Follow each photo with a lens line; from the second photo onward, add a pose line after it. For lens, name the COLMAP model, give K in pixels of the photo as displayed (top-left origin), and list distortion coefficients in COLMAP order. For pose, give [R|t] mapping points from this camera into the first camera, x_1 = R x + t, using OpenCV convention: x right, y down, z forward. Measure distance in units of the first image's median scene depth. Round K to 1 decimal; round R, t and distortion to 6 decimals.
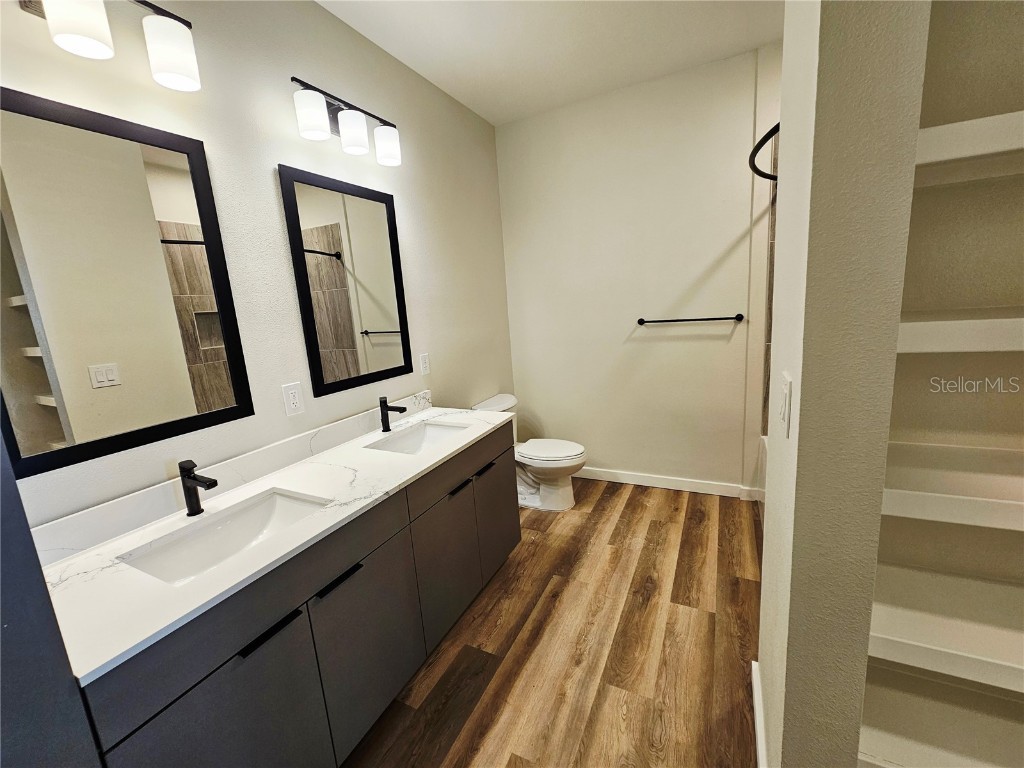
lens RADIAL K [[419.3, 0, 514.9], [0, 419.3, 381.5], [0, 0, 1]] dist [-0.002361, 0.000088]
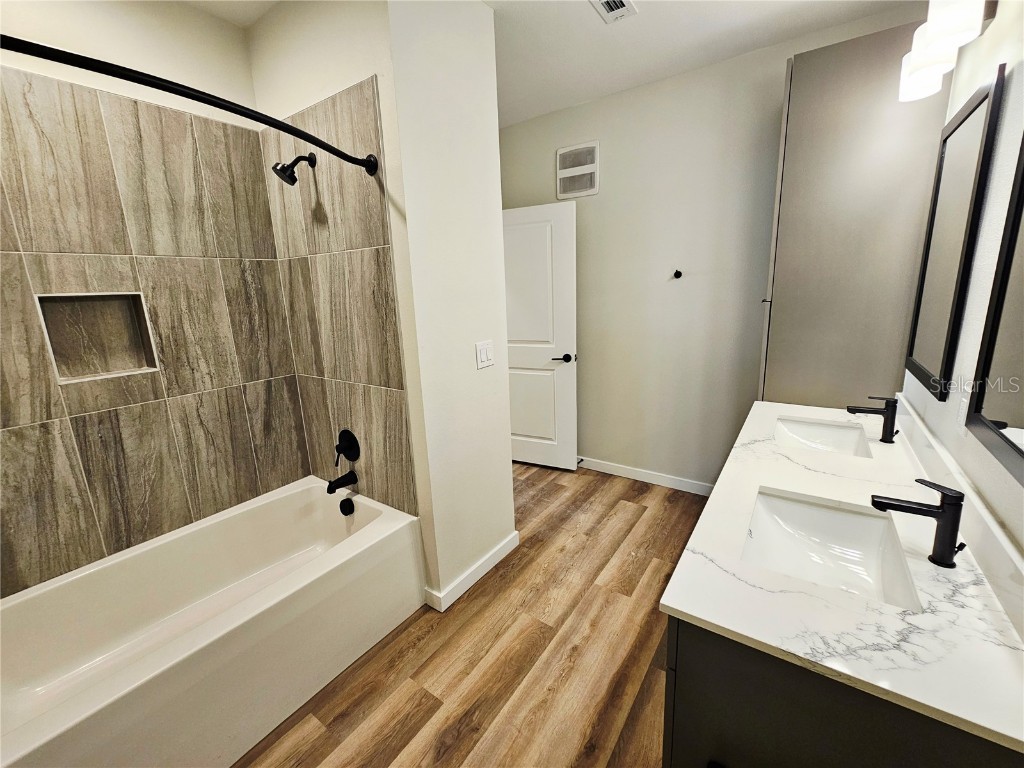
lens RADIAL K [[419.3, 0, 515.6], [0, 419.3, 375.4], [0, 0, 1]] dist [-0.002361, 0.000088]
pose [[-0.983051, 0.076589, 0.166566, 0.060746], [0.134445, 0.918860, 0.370973, -0.319507], [-0.124638, 0.387079, -0.913584, 1.491609]]
